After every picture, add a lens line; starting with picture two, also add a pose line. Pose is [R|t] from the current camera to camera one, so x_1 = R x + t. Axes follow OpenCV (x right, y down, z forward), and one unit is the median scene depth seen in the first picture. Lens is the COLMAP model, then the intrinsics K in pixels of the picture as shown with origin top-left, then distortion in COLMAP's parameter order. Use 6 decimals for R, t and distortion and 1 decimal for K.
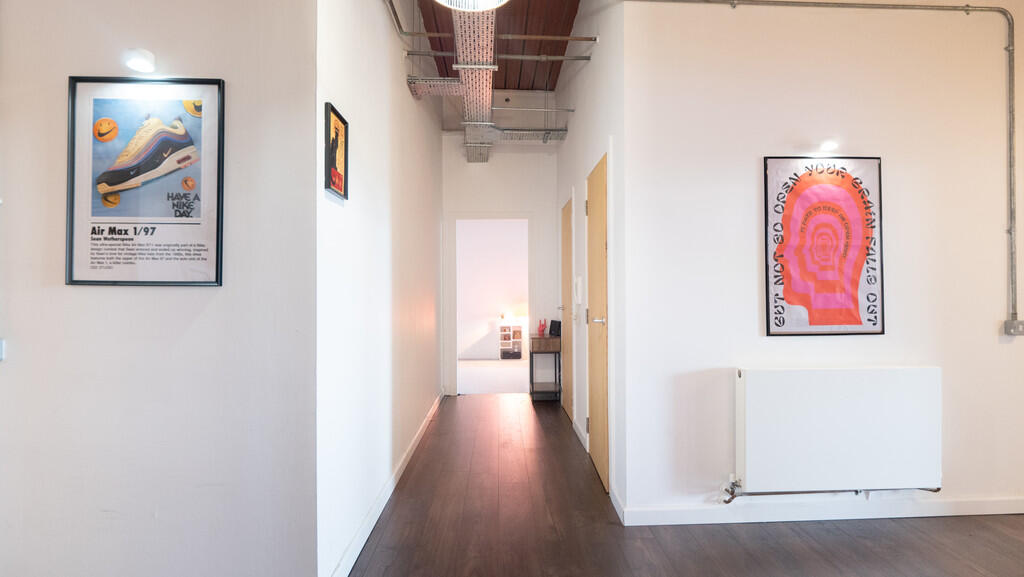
lens RADIAL K [[500.7, 0, 521.4], [0, 500.7, 286.3], [0, 0, 1]] dist [-0.006092, -0.001265]
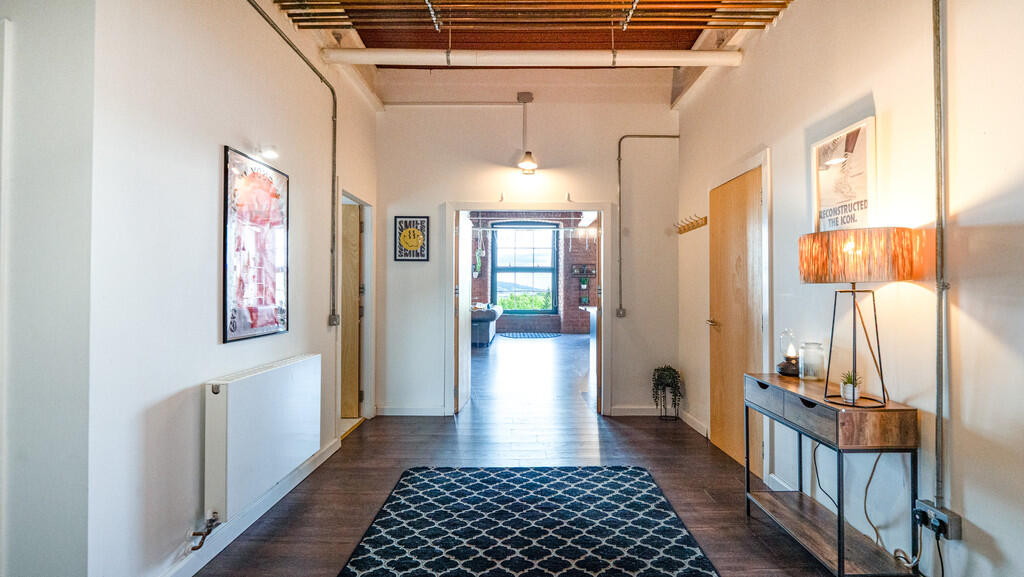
lens RADIAL K [[500.7, 0, 521.4], [0, 500.7, 286.3], [0, 0, 1]] dist [-0.006092, -0.001265]
pose [[0.036775, 0.015410, 0.999205, -0.396196], [-0.022757, 0.999635, -0.014579, -0.003685], [-0.999064, -0.022203, 0.037112, 0.430807]]
